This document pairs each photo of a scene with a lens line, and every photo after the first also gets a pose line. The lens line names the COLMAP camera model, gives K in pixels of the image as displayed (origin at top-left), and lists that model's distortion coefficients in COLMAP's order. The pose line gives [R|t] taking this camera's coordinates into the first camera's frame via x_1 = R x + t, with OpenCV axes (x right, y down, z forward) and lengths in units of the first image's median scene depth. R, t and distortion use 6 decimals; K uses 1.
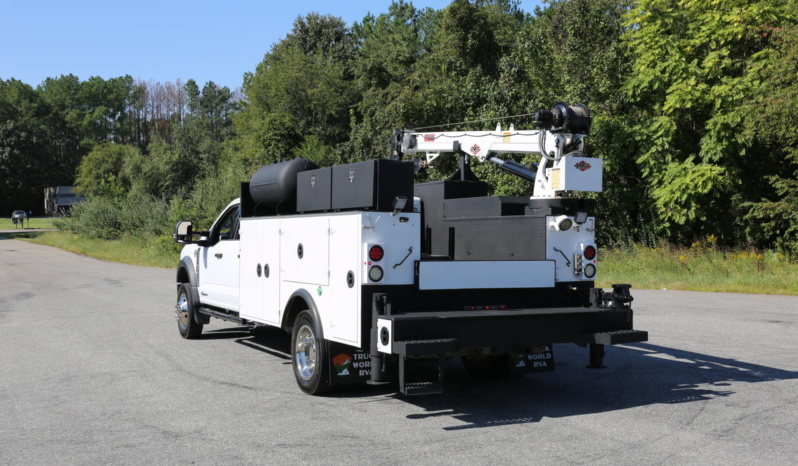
lens RADIAL K [[925.5, 0, 399.0], [0, 925.5, 233.0], [0, 0, 1]] dist [-0.020064, -0.011255]
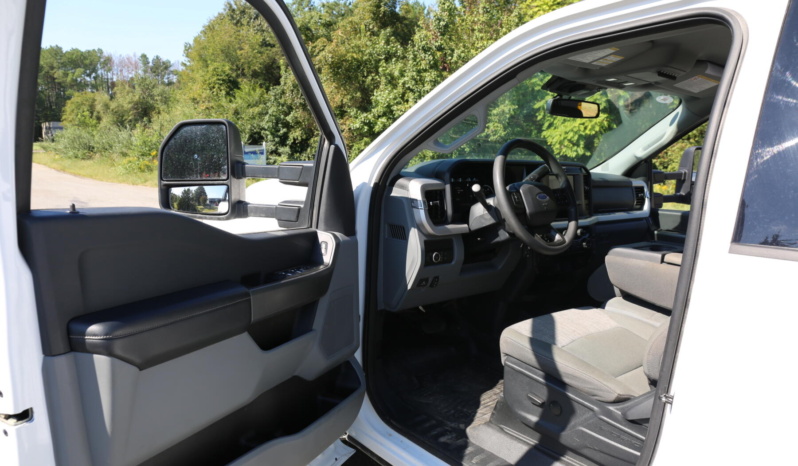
lens RADIAL K [[544.5, 0, 393.6], [0, 544.5, 236.7], [0, 0, 1]] dist [-0.129819, 0.120387]
pose [[0.977441, -0.005440, 0.211138, -0.063418], [-0.024846, 0.989766, 0.140523, -0.000567], [-0.209741, -0.142599, 0.967303, 0.240016]]
